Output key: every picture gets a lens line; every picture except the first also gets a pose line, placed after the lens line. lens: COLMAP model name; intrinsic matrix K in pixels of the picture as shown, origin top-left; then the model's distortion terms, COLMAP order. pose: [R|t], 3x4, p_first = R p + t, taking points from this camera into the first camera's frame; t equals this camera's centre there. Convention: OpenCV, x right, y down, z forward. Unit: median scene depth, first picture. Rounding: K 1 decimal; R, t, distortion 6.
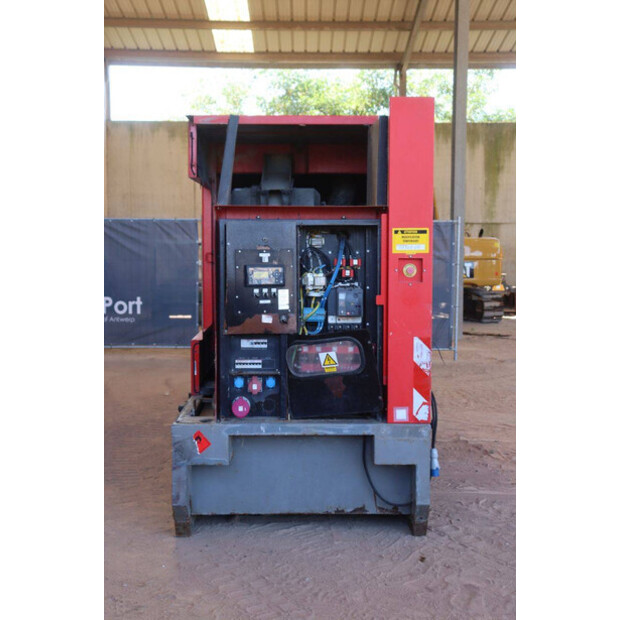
lens RADIAL K [[953.3, 0, 310.0], [0, 953.3, 310.0], [0, 0, 1]] dist [0.142727, 0.075447]
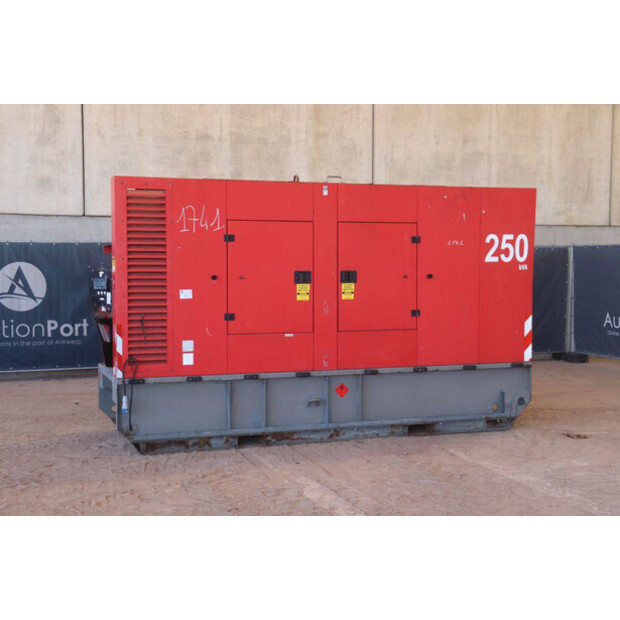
lens RADIAL K [[888.0, 0, 287.4], [0, 888.0, 309.9], [0, 0, 1]] dist [0.089672, 0.062935]
pose [[0.298533, 0.041998, -0.953475, 1.617278], [-0.064918, 0.997611, 0.023616, -0.049276], [0.952189, 0.054847, 0.300546, 0.818658]]
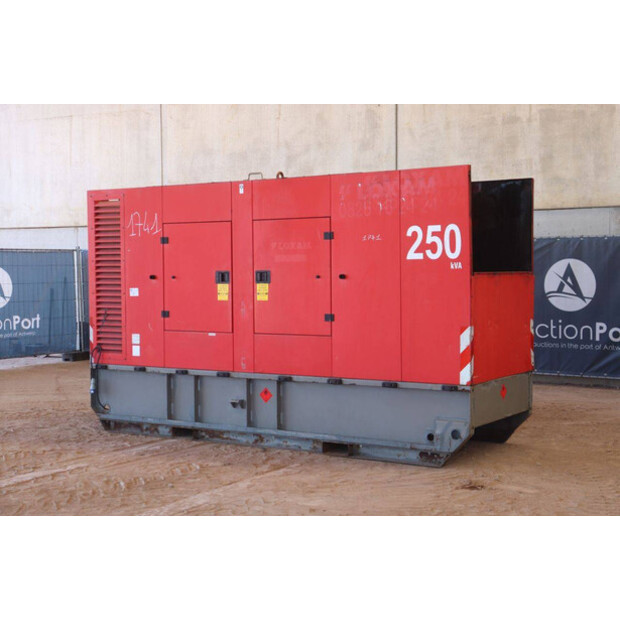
lens RADIAL K [[953.3, 0, 310.0], [0, 953.3, 310.0], [0, 0, 1]] dist [0.142727, 0.075447]
pose [[-0.545186, 0.037378, -0.837482, 1.458504], [-0.052557, 0.995516, 0.078645, -0.155033], [0.836666, 0.086892, -0.540777, 2.364642]]
